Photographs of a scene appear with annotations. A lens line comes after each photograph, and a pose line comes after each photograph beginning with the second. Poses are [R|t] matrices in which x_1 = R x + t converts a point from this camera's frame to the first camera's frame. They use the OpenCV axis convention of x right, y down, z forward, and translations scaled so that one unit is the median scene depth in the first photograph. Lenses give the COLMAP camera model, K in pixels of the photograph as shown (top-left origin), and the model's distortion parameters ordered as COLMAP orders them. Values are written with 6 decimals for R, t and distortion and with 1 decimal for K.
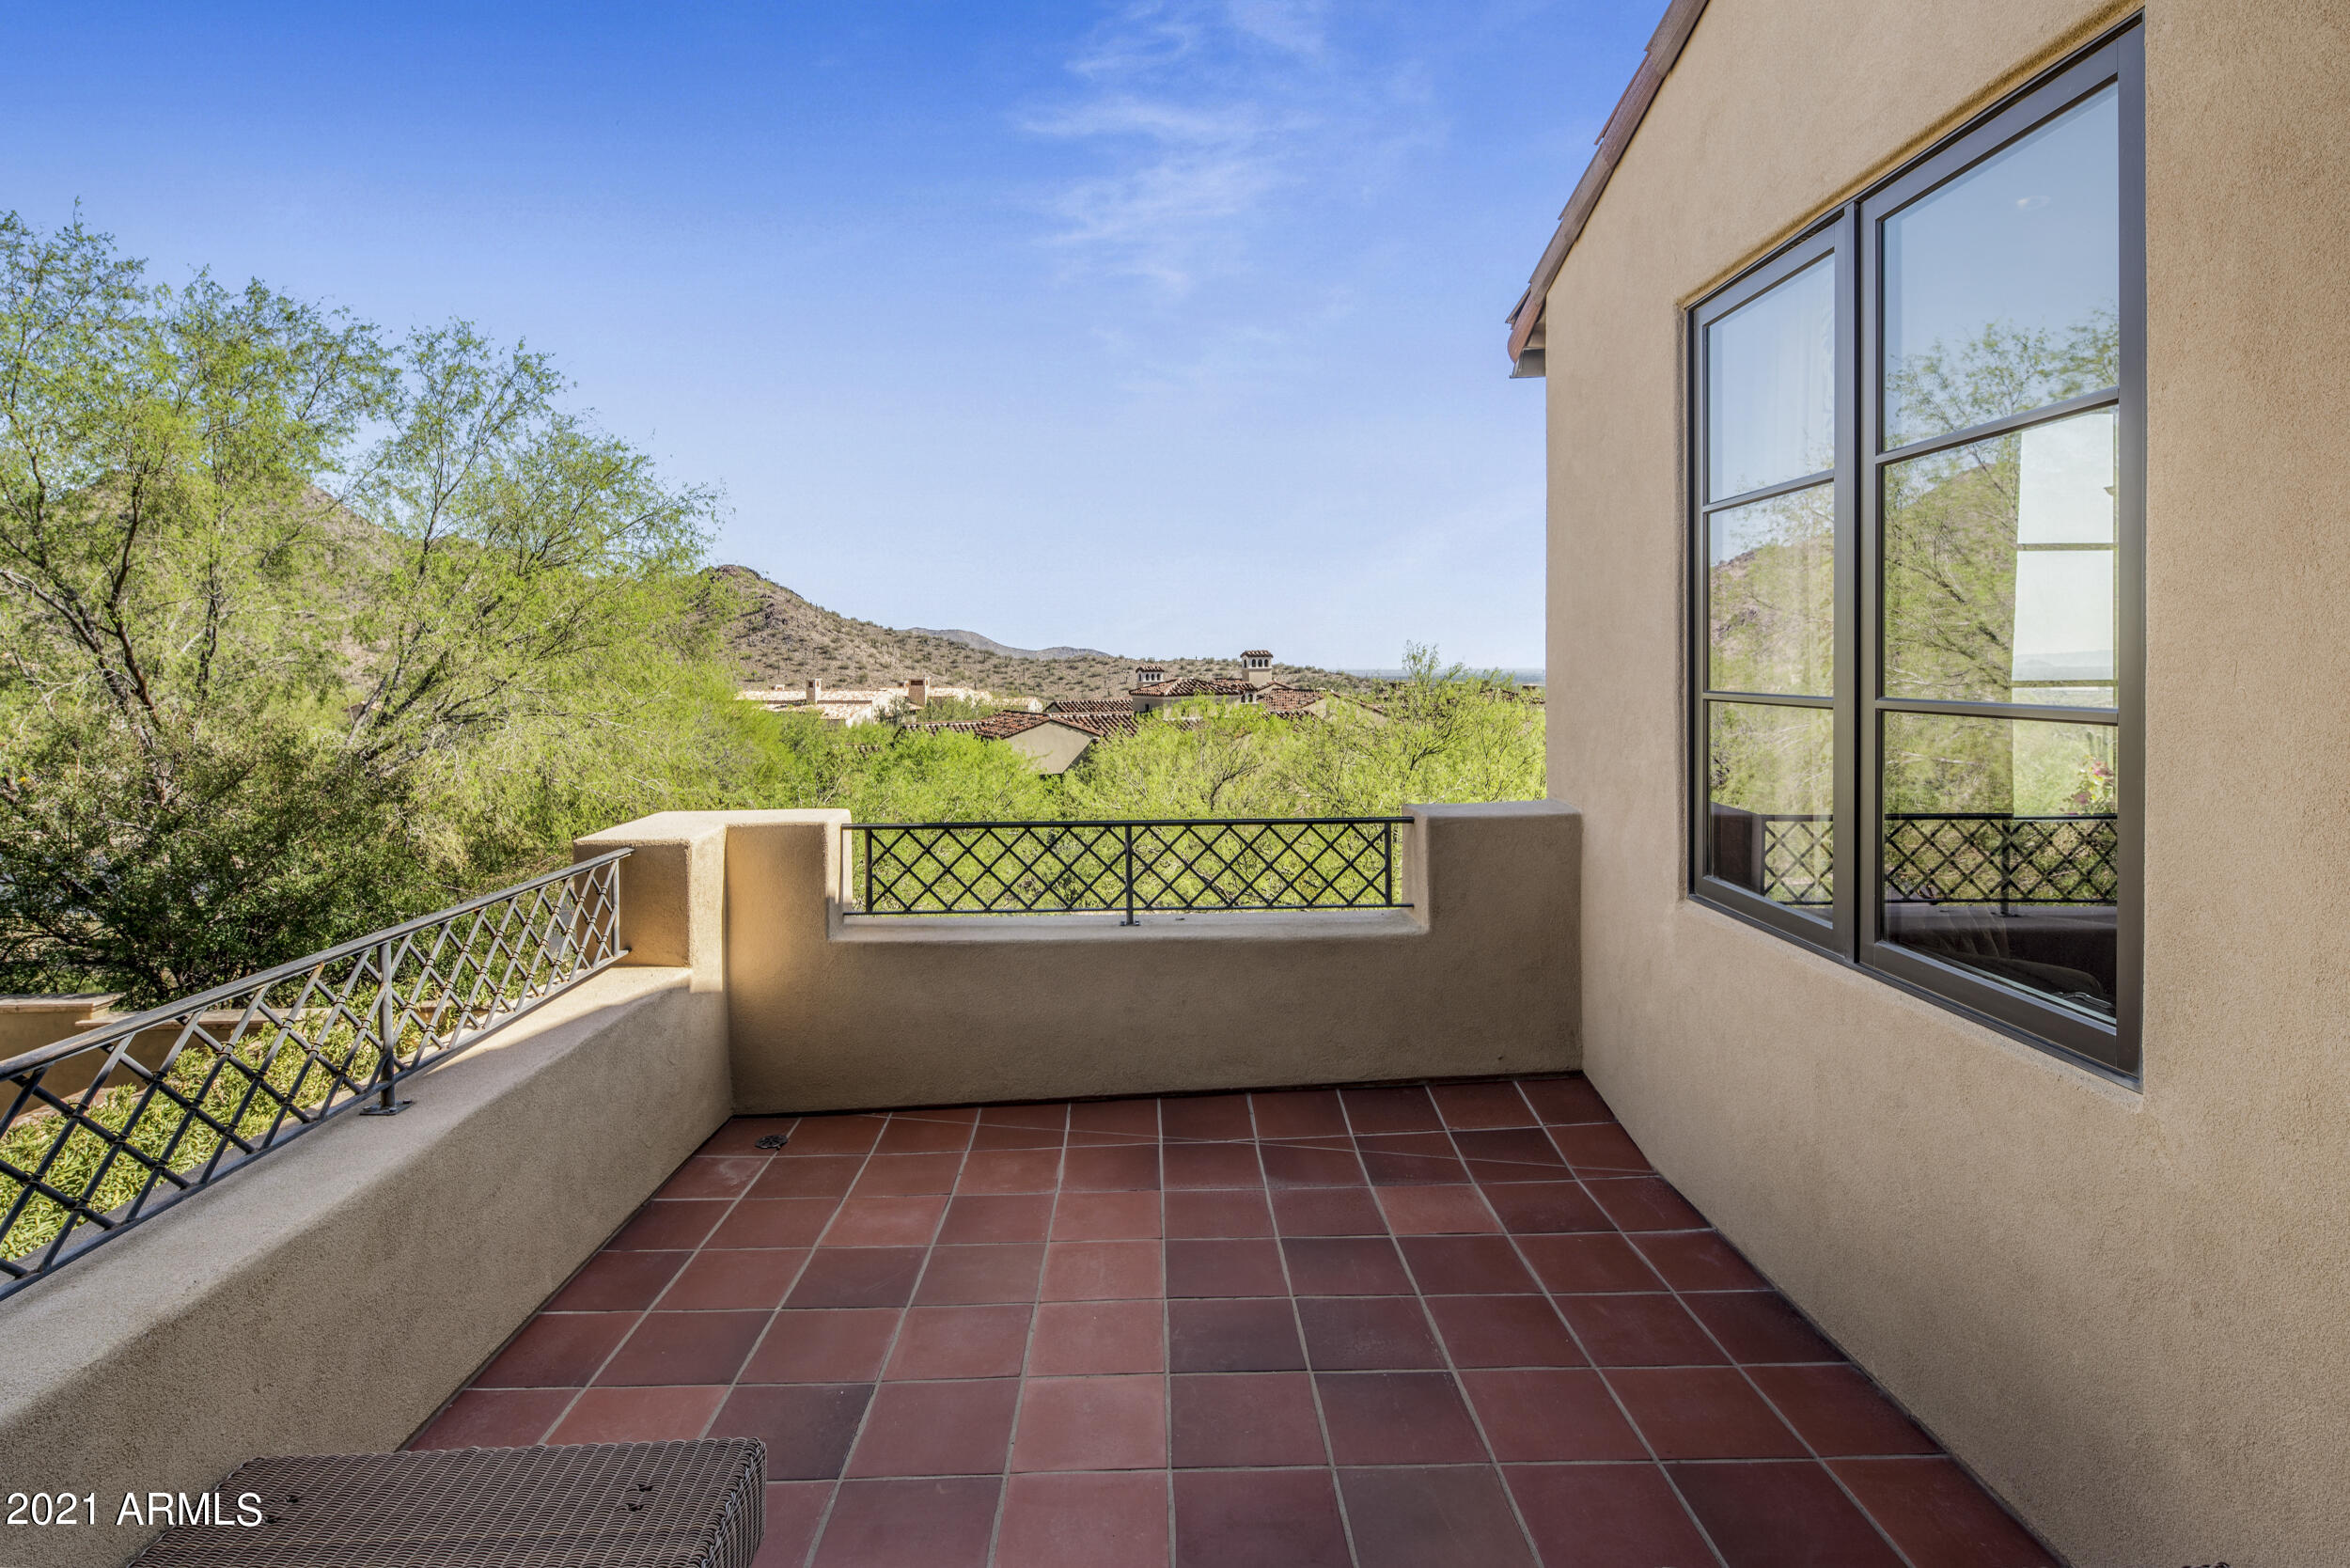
lens RADIAL K [[1134.1, 0, 1181.3], [0, 1134.1, 619.8], [0, 0, 1]] dist [-0.002874, -0.000680]
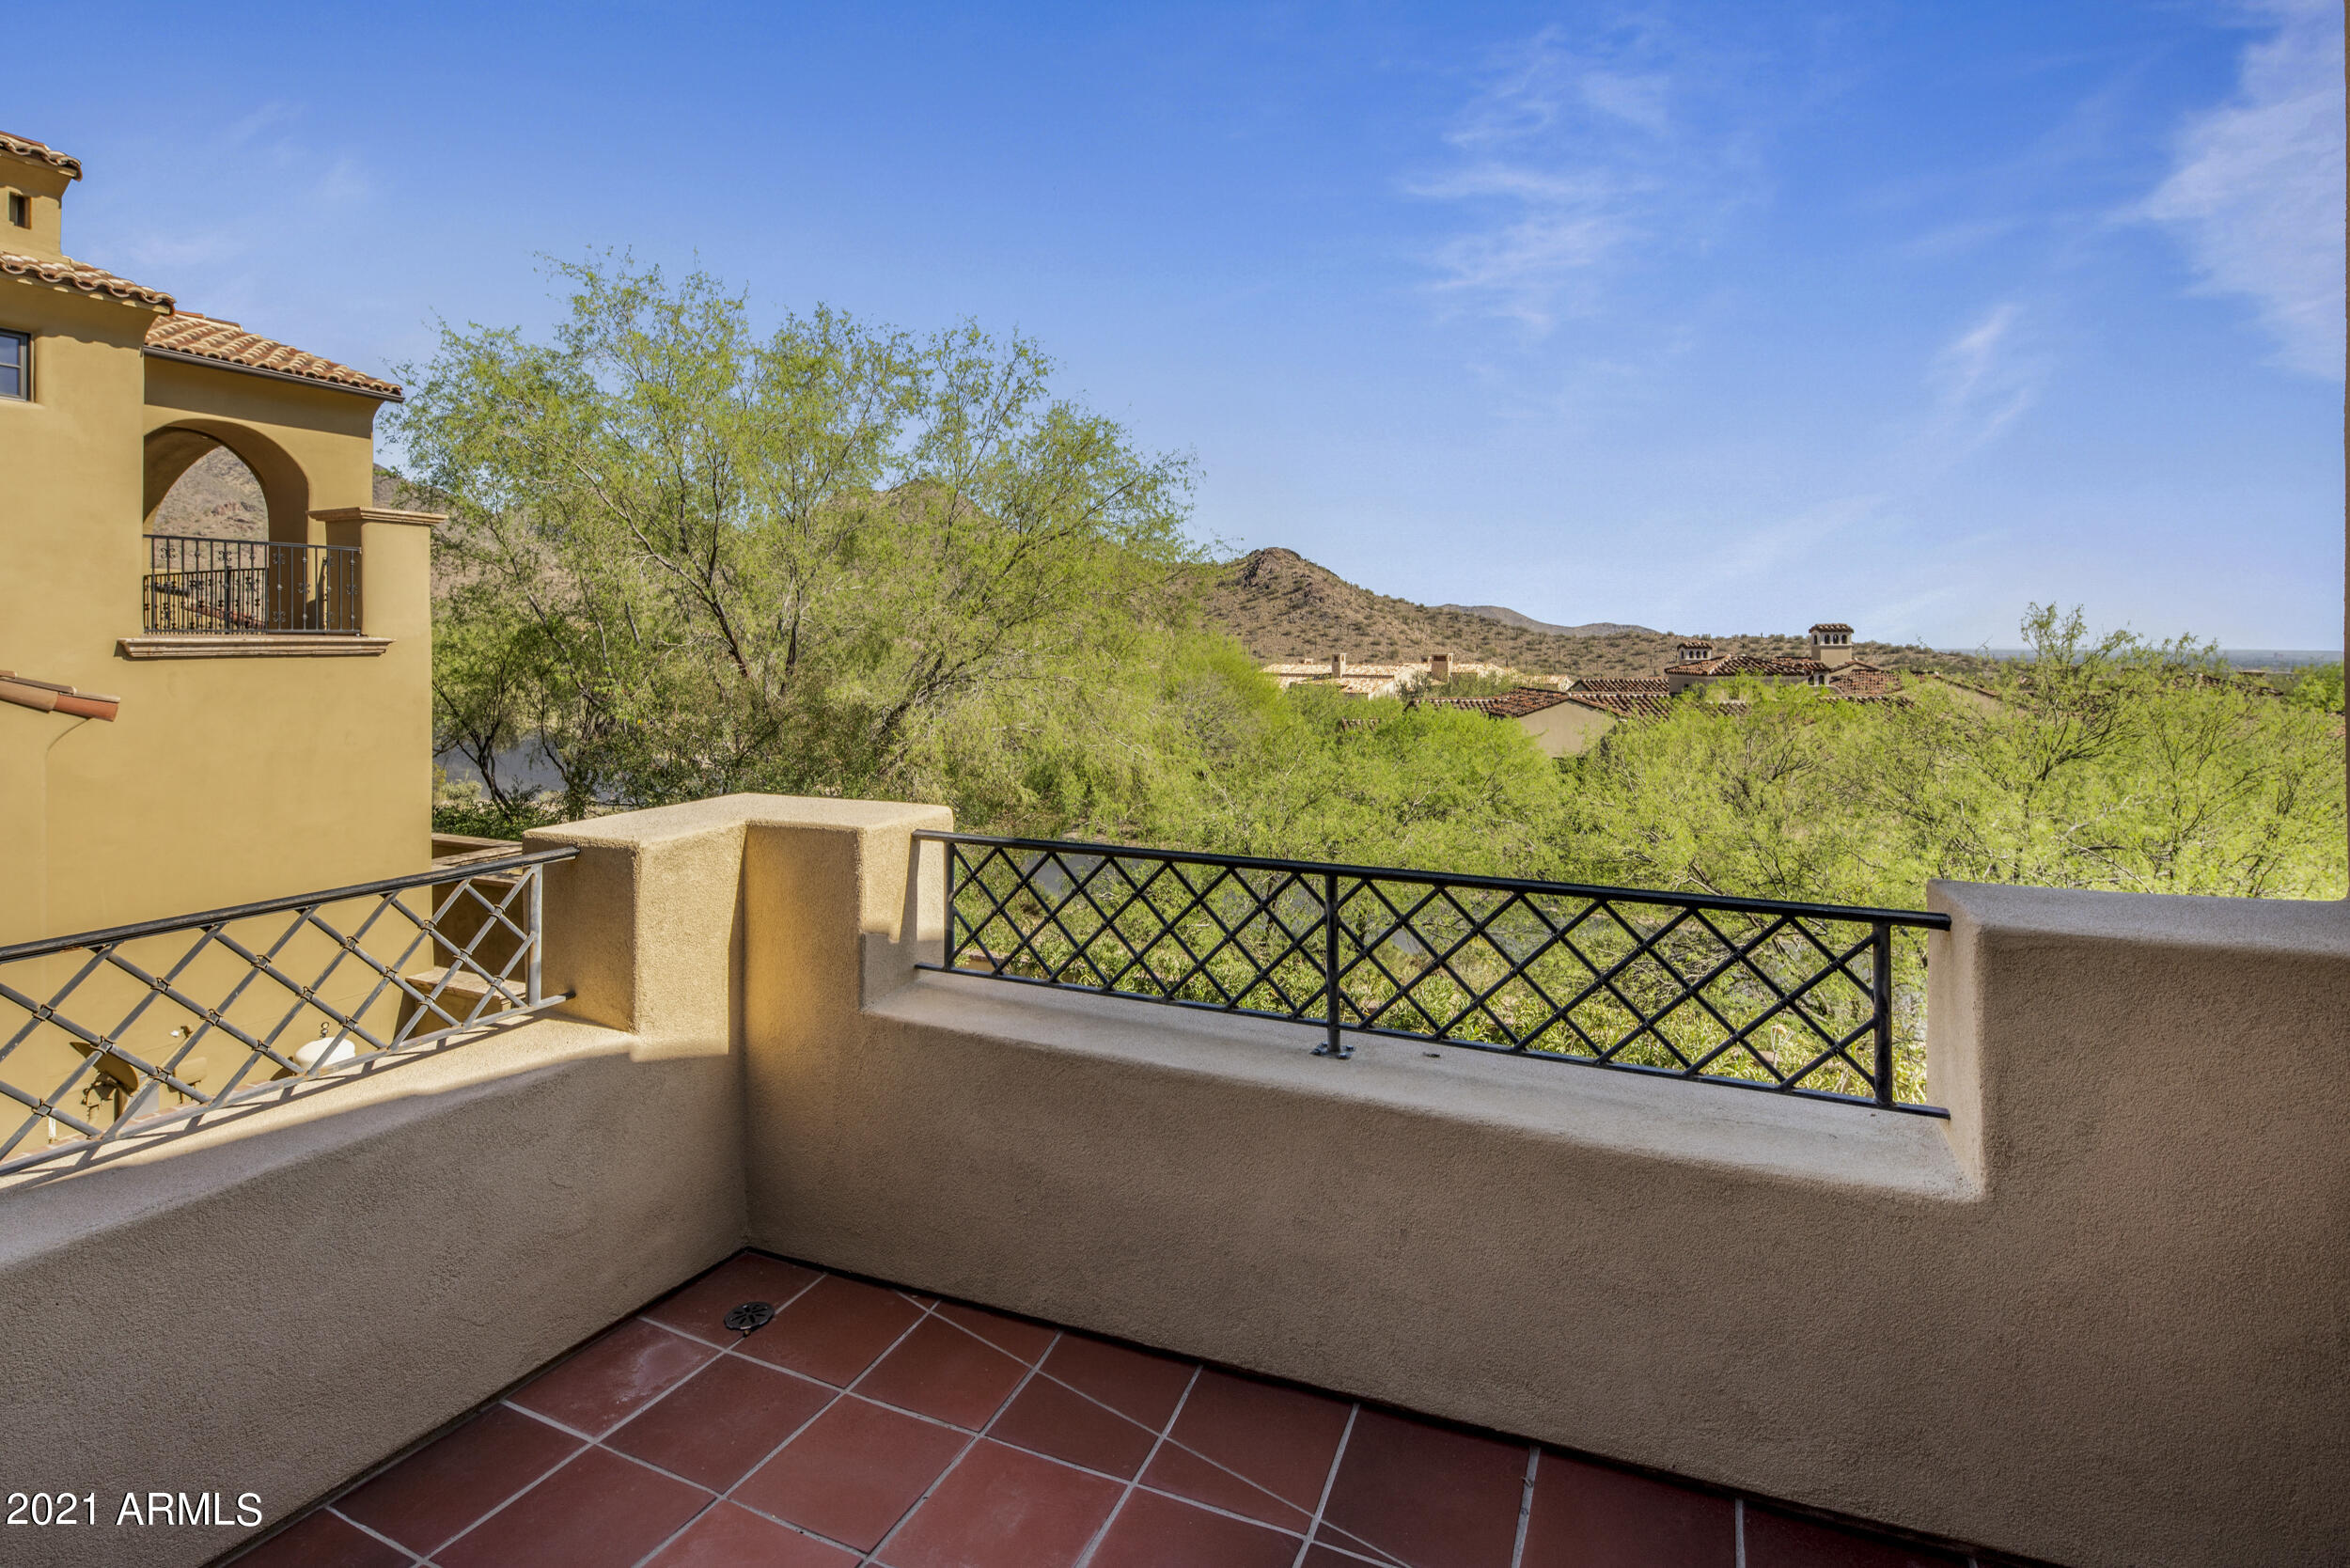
lens RADIAL K [[1134.1, 0, 1181.3], [0, 1134.1, 619.8], [0, 0, 1]] dist [-0.002874, -0.000680]
pose [[0.896650, -0.003409, -0.442727, 0.094480], [0.012618, 0.999761, 0.017855, 0.033875], [0.442561, -0.021596, 0.896478, 0.340317]]
